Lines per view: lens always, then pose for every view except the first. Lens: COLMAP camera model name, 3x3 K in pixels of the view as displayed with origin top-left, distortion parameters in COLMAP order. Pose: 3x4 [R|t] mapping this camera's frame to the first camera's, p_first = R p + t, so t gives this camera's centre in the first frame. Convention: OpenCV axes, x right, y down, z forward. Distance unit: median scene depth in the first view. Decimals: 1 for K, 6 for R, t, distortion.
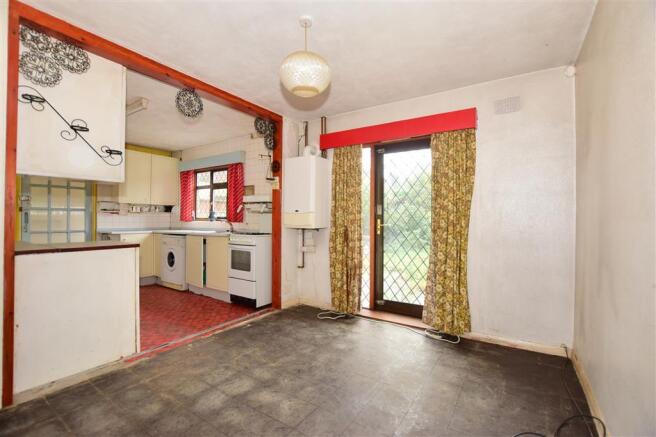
lens RADIAL K [[290.0, 0, 330.7], [0, 290.0, 220.2], [0, 0, 1]] dist [-0.031655, -0.000008]
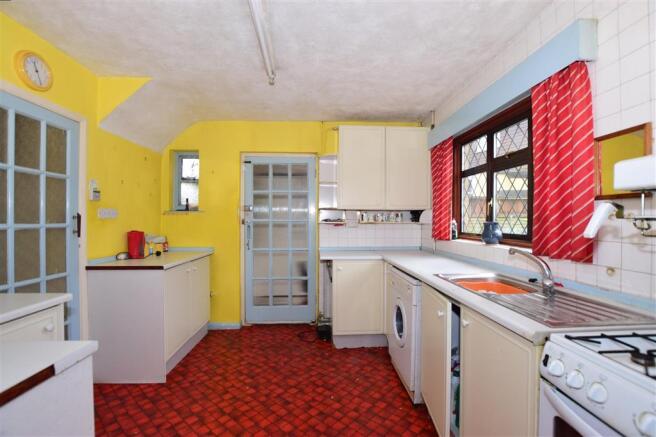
lens RADIAL K [[290.0, 0, 330.7], [0, 290.0, 220.2], [0, 0, 1]] dist [-0.031655, -0.000008]
pose [[0.582400, -0.004069, -0.812892, -0.202570], [0.000963, 0.999990, -0.004316, -0.031514], [0.812902, 0.001731, 0.582398, 0.562238]]
